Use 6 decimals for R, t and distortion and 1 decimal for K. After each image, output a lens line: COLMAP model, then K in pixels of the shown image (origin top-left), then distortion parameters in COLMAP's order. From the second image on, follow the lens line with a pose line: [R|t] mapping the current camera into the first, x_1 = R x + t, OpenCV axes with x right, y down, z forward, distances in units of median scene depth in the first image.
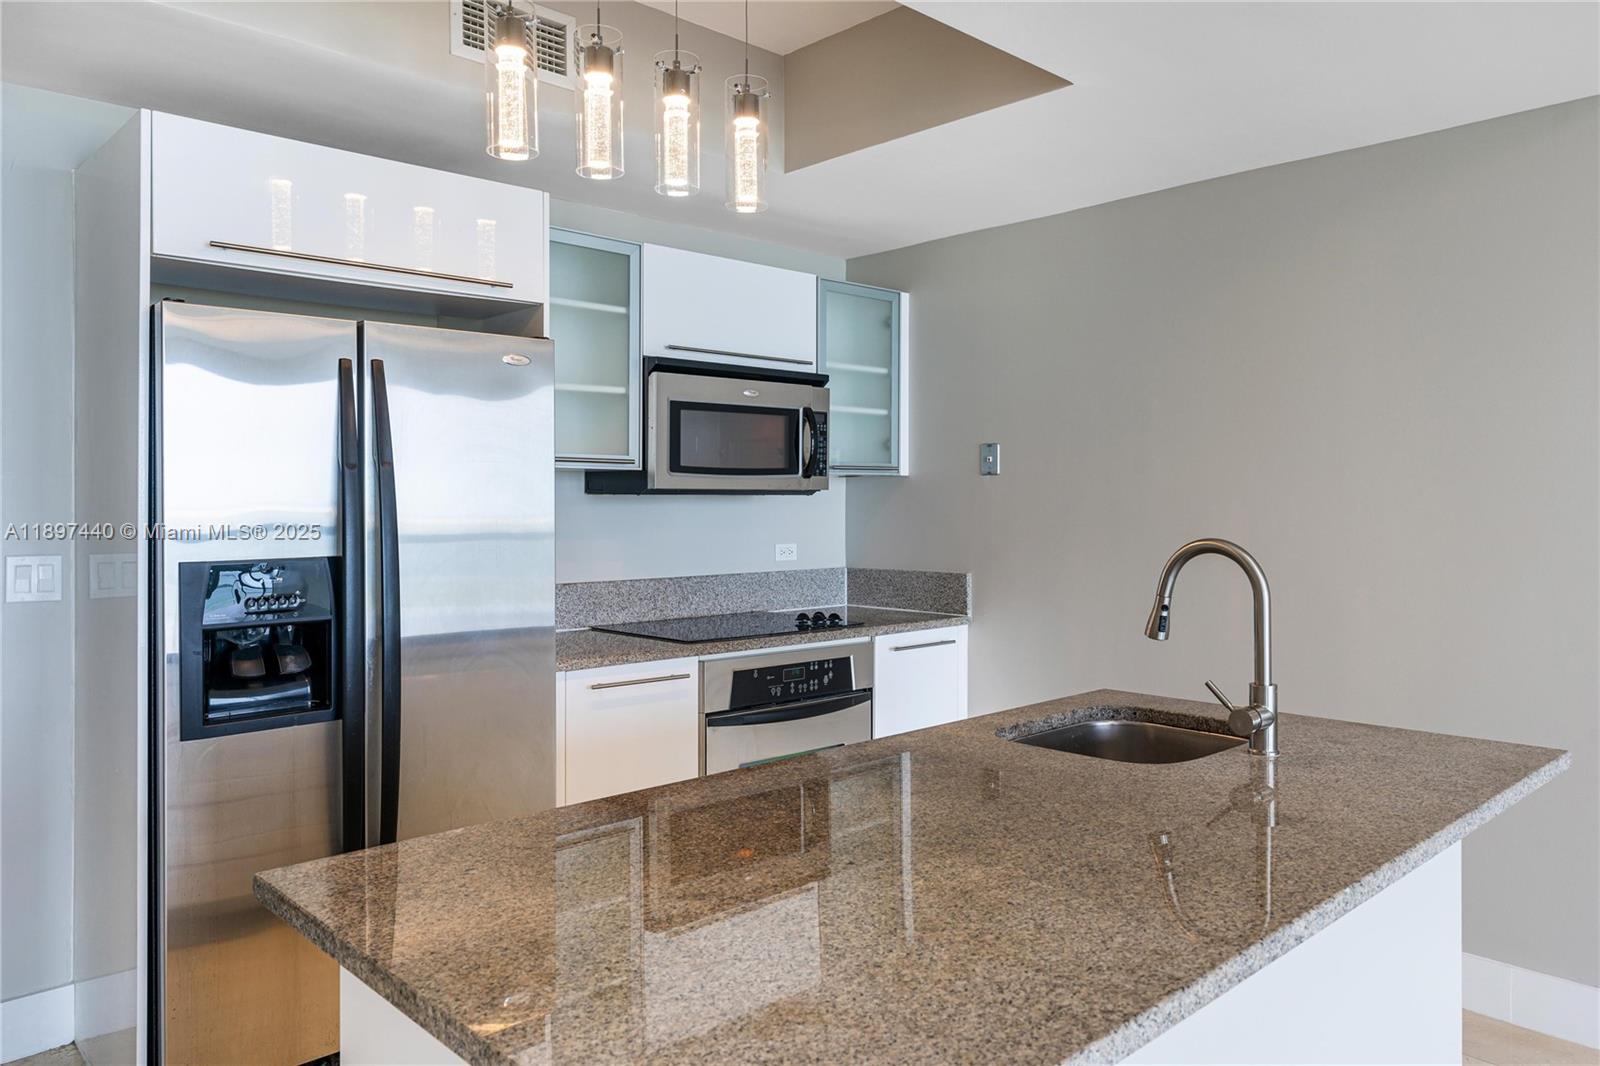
lens RADIAL K [[1135.4, 0, 825.5], [0, 1135.4, 506.1], [0, 0, 1]] dist [0.007629, -0.003938]
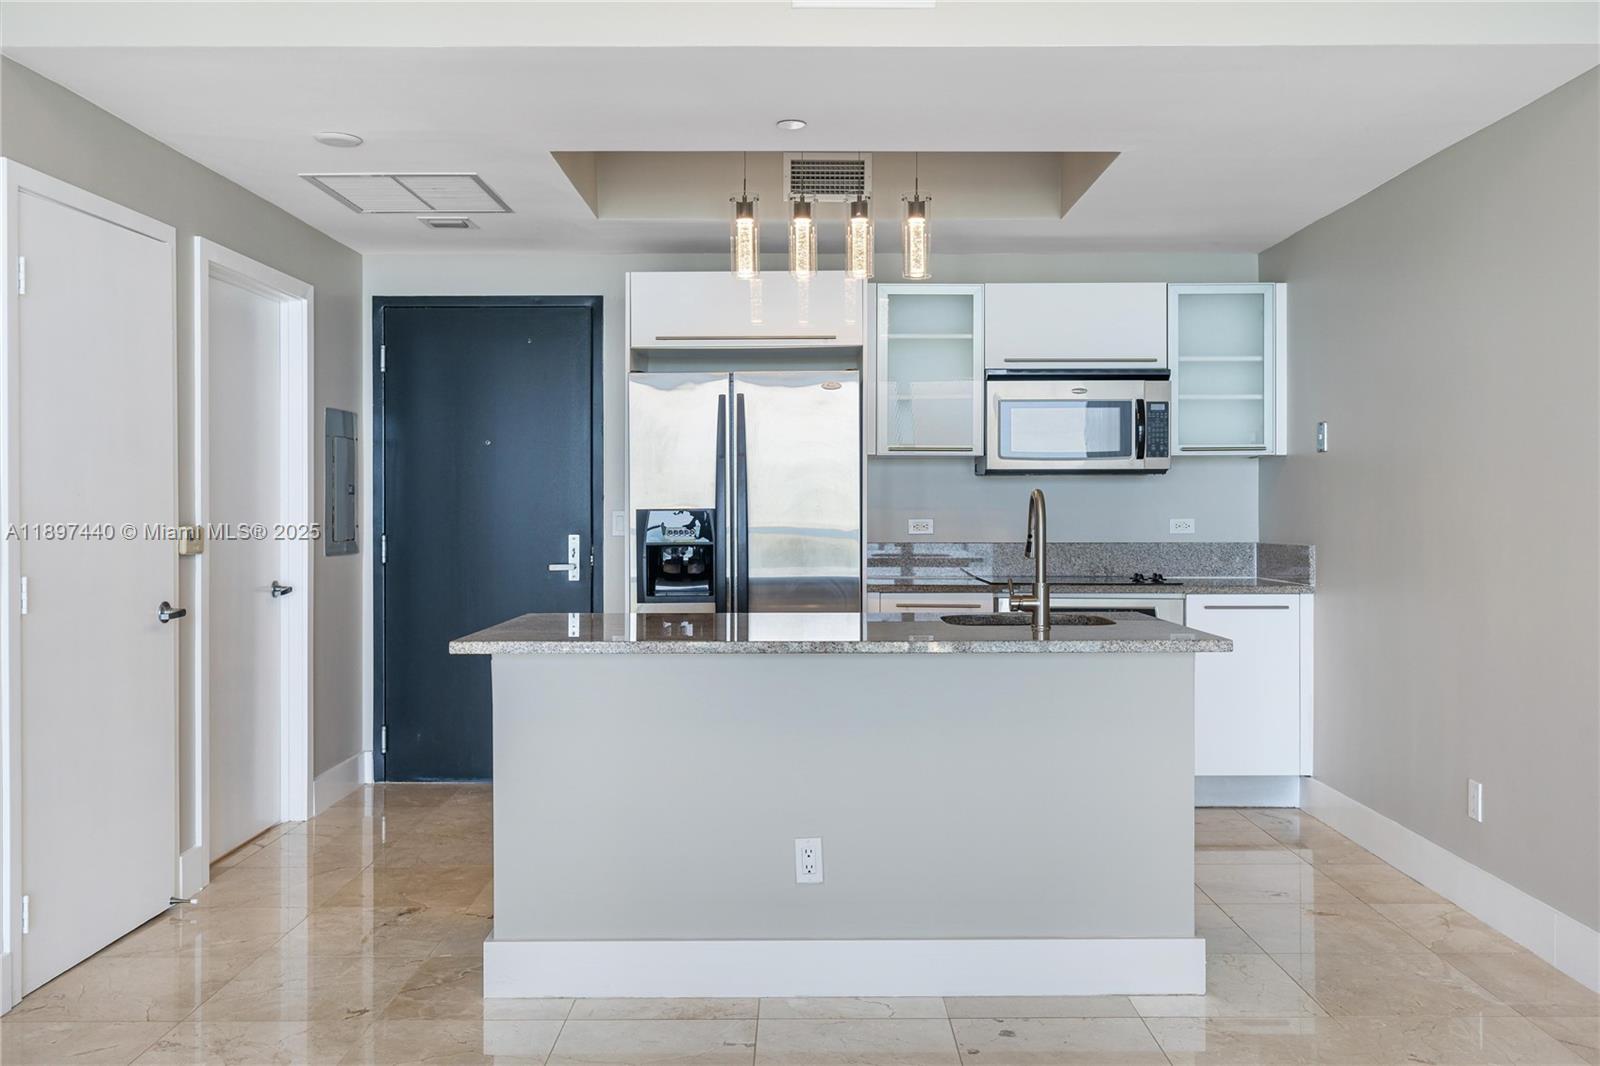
lens RADIAL K [[1370.1, 0, 803.2], [0, 1370.1, 523.4], [0, 0, 1]] dist [0.001249, 0.002539]
pose [[0.728580, 0.007509, -0.684920, 0.704583], [-0.001165, 0.999952, 0.009723, 0.028743], [0.684960, -0.006286, 0.728554, -0.276262]]
